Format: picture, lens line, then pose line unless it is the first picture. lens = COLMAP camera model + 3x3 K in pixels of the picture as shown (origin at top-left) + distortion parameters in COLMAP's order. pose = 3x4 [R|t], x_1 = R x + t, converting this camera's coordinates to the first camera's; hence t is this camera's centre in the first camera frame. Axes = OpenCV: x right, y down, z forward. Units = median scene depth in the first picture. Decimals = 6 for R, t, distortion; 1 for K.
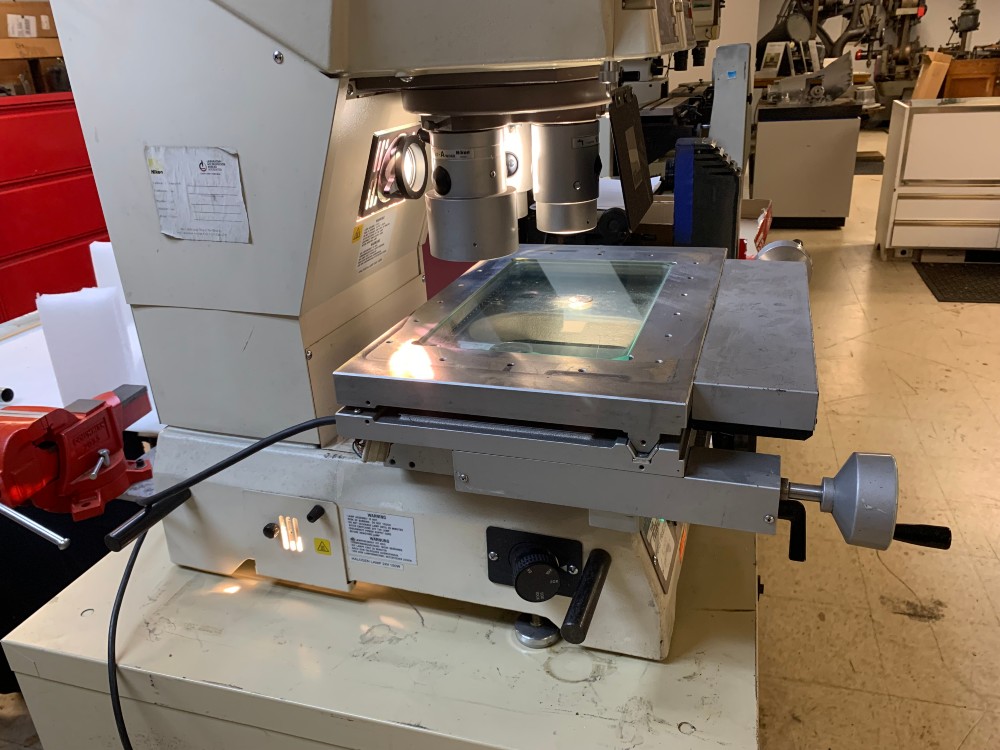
lens RADIAL K [[776.9, 0, 500.0], [0, 776.9, 375.0], [0, 0, 1]] dist [0.128214, -0.192699]
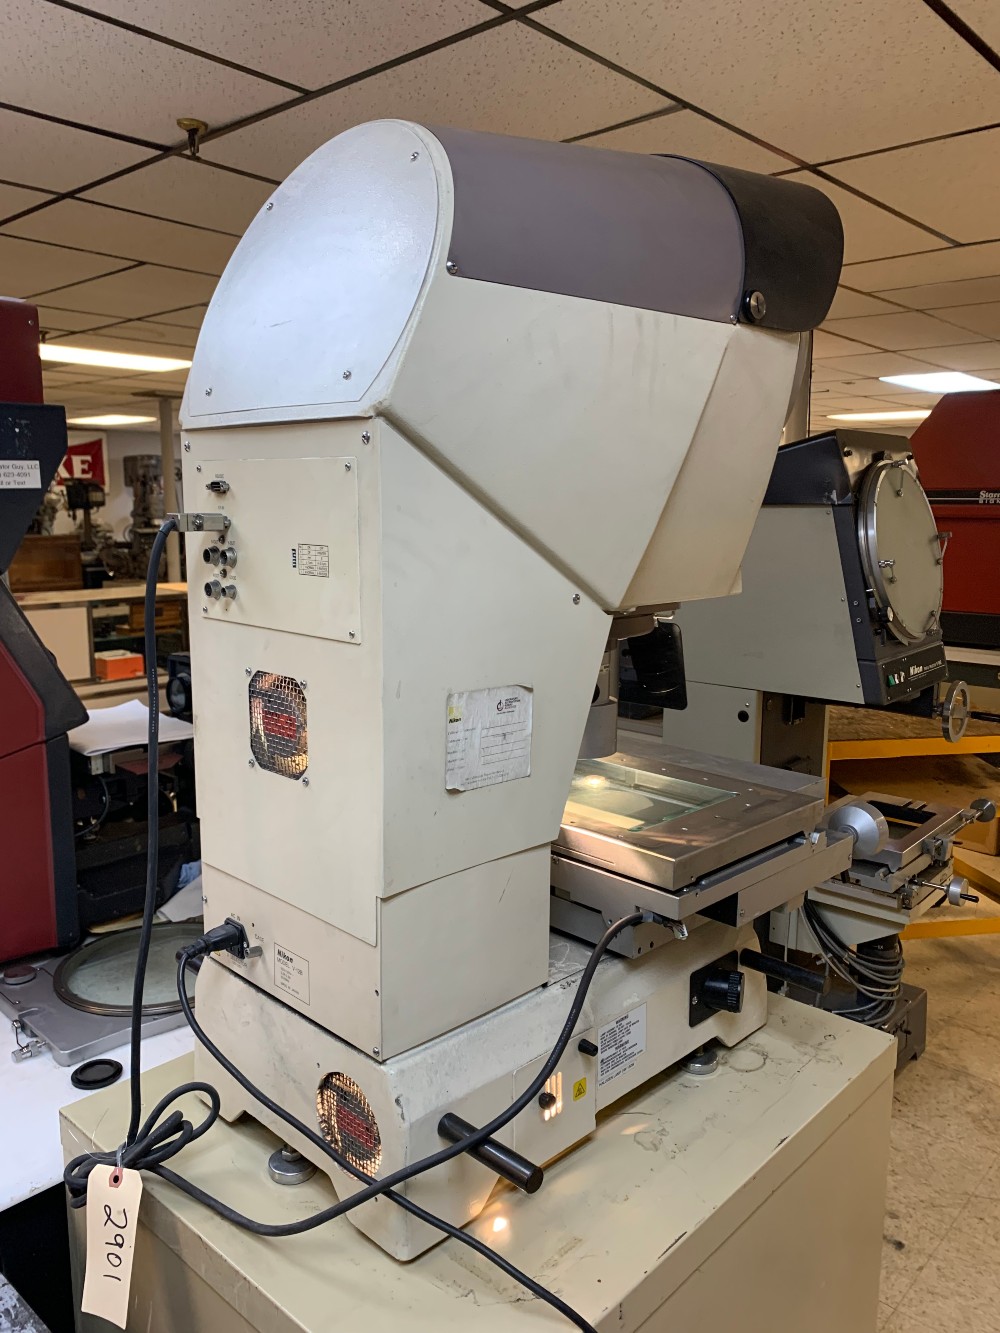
lens RADIAL K [[1003.3, 0, 500.0], [0, 1003.3, 666.5], [0, 0, 1]] dist [0.024806, 0.001764]
pose [[0.435524, -0.083975, 0.896251, -1.419483], [0.318716, 0.945530, -0.066285, -0.223379], [-0.841866, 0.314518, 0.438565, 0.445784]]
